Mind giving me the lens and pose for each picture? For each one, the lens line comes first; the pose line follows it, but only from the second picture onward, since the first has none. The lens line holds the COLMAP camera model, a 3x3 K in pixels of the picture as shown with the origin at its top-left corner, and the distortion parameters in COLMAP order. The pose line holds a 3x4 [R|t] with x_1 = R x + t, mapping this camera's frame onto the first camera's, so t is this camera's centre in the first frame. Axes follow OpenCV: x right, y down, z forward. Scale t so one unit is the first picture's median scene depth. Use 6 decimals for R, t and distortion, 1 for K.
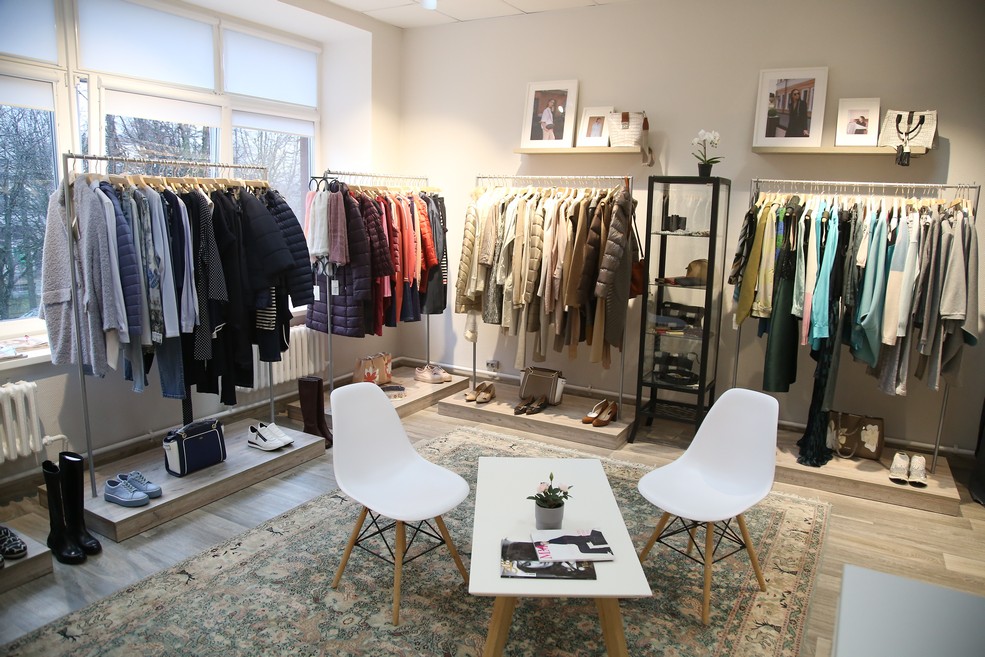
lens RADIAL K [[679.3, 0, 474.9], [0, 679.3, 333.2], [0, 0, 1]] dist [-0.102636, 0.062910]
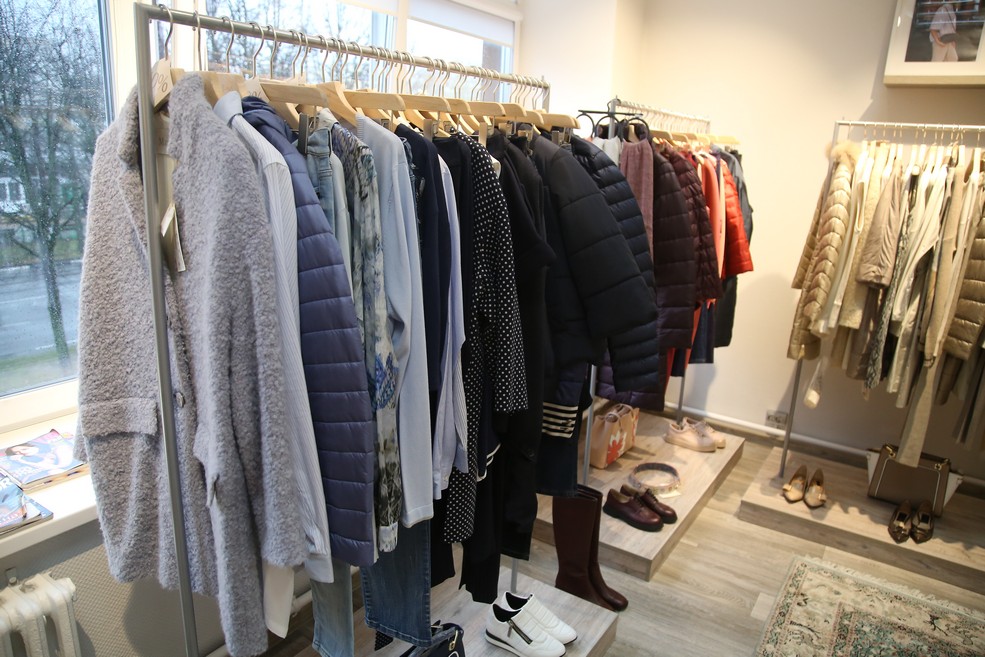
lens RADIAL K [[679.3, 0, 474.9], [0, 679.3, 333.2], [0, 0, 1]] dist [-0.102636, 0.062910]
pose [[0.997751, 0.038491, -0.054881, -0.389040], [-0.033918, 0.996060, 0.081942, -0.129593], [0.057818, -0.079896, 0.995125, 0.602017]]
